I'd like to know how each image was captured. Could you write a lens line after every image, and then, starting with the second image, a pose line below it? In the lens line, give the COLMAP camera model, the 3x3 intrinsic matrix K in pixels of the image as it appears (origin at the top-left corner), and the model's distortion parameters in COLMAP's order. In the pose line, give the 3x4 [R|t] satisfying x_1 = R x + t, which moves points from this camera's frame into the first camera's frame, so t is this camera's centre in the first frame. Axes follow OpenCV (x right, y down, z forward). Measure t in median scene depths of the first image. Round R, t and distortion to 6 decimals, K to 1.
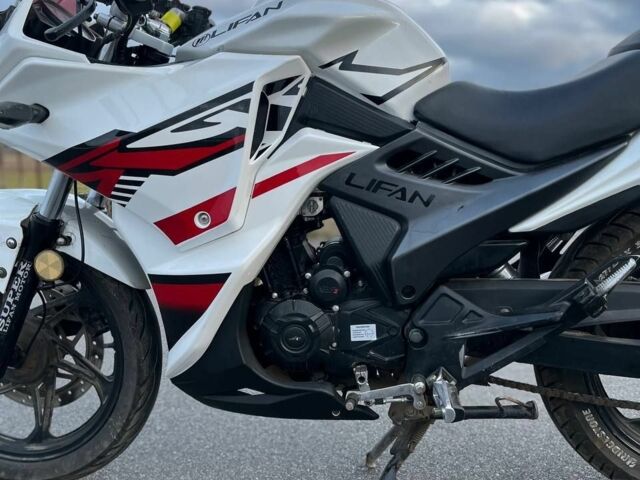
lens RADIAL K [[553.1, 0, 320.1], [0, 553.1, 238.1], [0, 0, 1]] dist [0.018885, 0.009939]
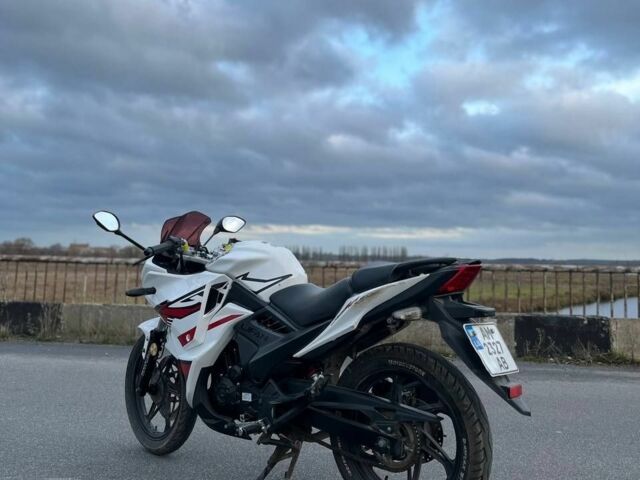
lens RADIAL K [[553.1, 0, 319.3], [0, 553.1, 240.9], [0, 0, 1]] dist [0.018885, 0.009939]
pose [[0.864092, 0.007624, -0.503277, 1.515102], [-0.108536, 0.979185, -0.171515, -0.093385], [0.491493, 0.202829, 0.846933, -0.887603]]
